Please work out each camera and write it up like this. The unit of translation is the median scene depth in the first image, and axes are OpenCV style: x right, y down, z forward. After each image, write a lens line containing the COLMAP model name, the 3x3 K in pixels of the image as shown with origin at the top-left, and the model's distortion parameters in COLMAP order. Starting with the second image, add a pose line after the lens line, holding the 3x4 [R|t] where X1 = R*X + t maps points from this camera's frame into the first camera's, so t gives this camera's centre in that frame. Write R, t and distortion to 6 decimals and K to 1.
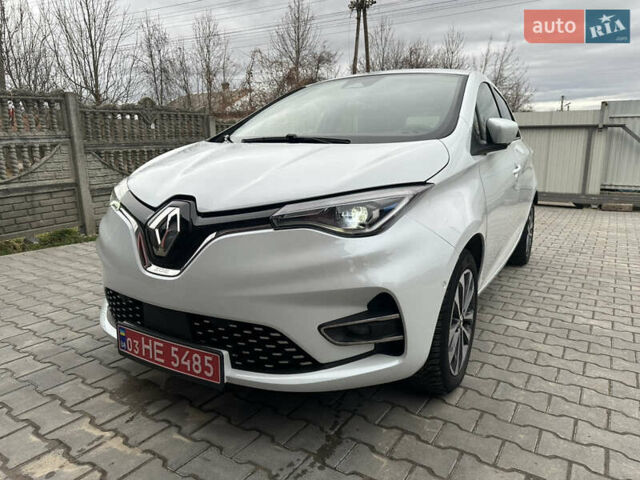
lens RADIAL K [[463.3, 0, 322.5], [0, 463.3, 236.1], [0, 0, 1]] dist [0.008933, -0.009825]
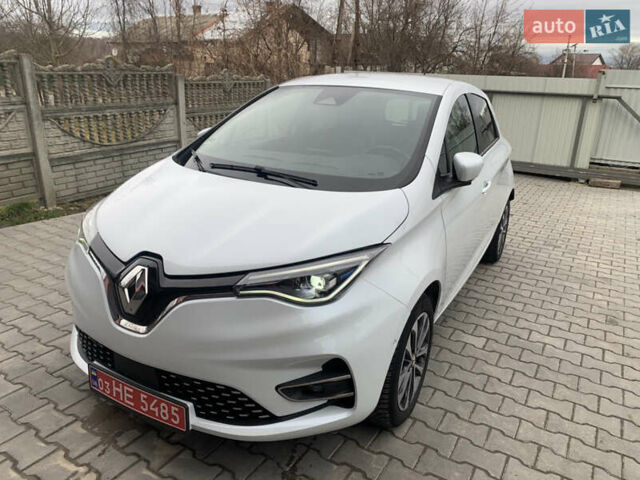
lens RADIAL K [[500.1, 0, 318.2], [0, 500.1, 232.0], [0, 0, 1]] dist [0.006212, 0.003721]
pose [[0.998981, 0.028471, 0.035011, 0.030727], [-0.032068, 0.993753, 0.106895, -0.232161], [-0.031749, -0.107909, 0.993654, -0.112350]]
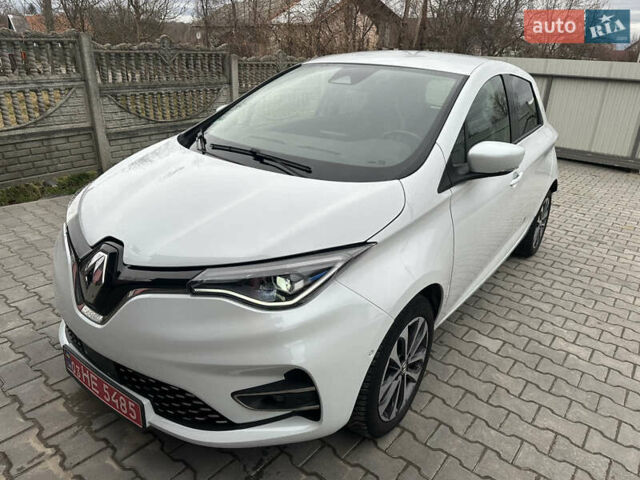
lens RADIAL K [[463.3, 0, 322.5], [0, 463.3, 236.1], [0, 0, 1]] dist [0.008933, -0.009825]
pose [[0.993117, 0.082128, -0.083513, 0.190020], [-0.066654, 0.982553, 0.173628, -0.255476], [0.096315, -0.166866, 0.981264, 0.065560]]
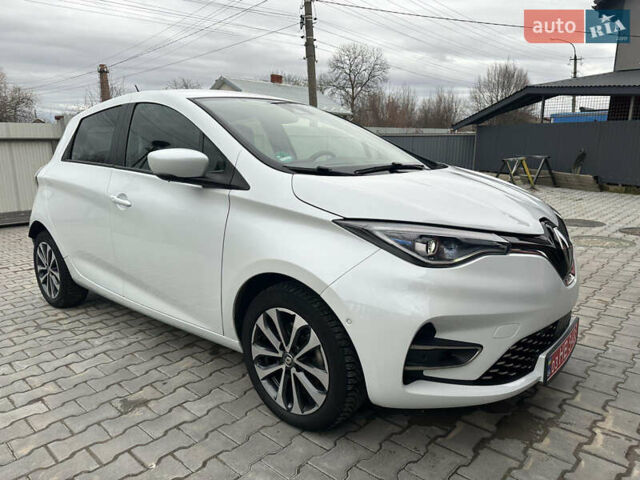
lens RADIAL K [[447.7, 0, 335.2], [0, 447.7, 239.1], [0, 0, 1]] dist [0.011574, 0.005172]
pose [[0.160541, -0.204972, 0.965512, -1.325682], [0.205530, 0.963700, 0.170412, -0.310404], [-0.965393, 0.171084, 0.196841, 1.129229]]
